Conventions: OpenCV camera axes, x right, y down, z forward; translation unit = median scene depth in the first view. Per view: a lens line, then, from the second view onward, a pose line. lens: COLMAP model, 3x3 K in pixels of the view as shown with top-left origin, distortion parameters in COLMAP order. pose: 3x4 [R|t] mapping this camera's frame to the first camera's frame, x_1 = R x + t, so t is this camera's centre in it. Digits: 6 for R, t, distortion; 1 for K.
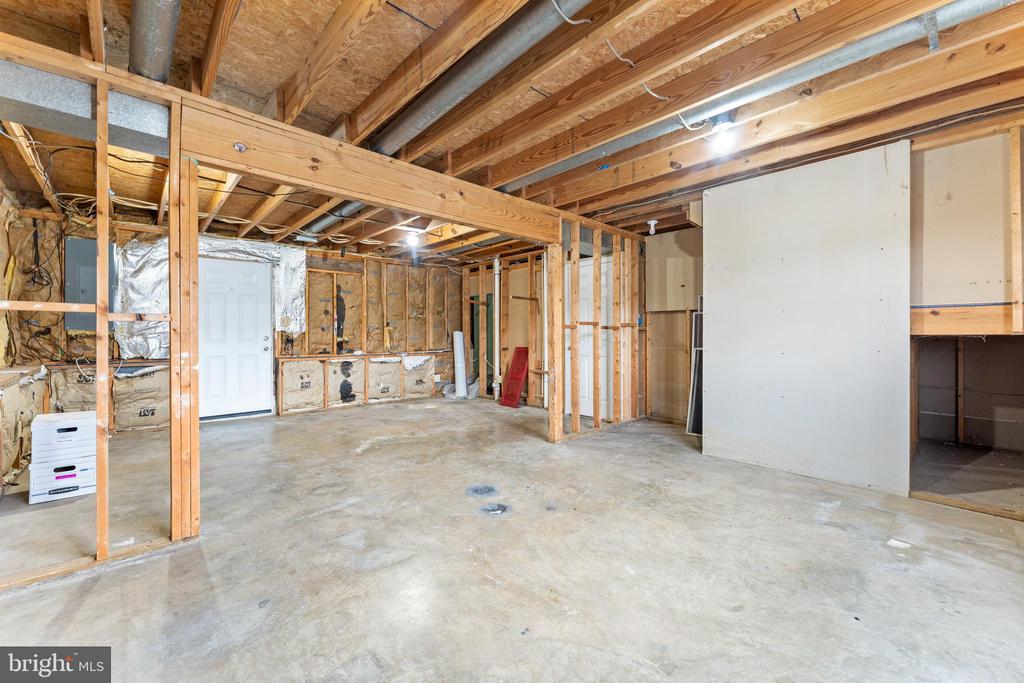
lens RADIAL K [[415.3, 0, 510.7], [0, 415.3, 337.4], [0, 0, 1]] dist [0.000683, -0.000419]
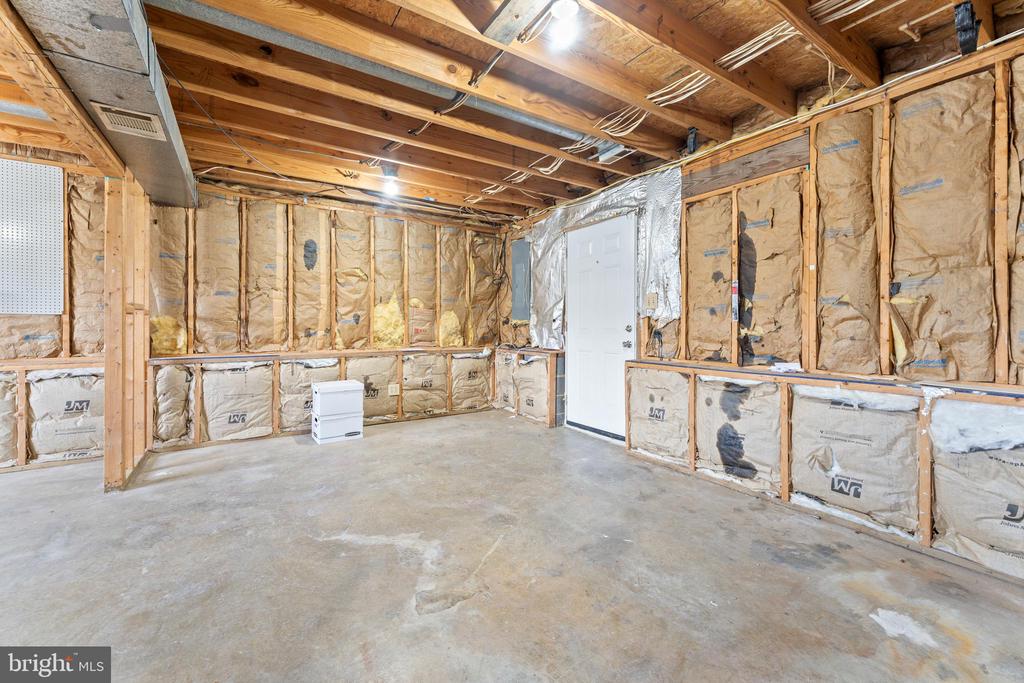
lens RADIAL K [[415.3, 0, 507.4], [0, 415.3, 325.9], [0, 0, 1]] dist [0.000683, -0.000419]
pose [[-0.180934, 0.004049, -0.983487, 0.081095], [-0.005371, 0.999973, 0.005105, -0.003633], [0.983481, 0.006206, -0.180908, 0.858189]]
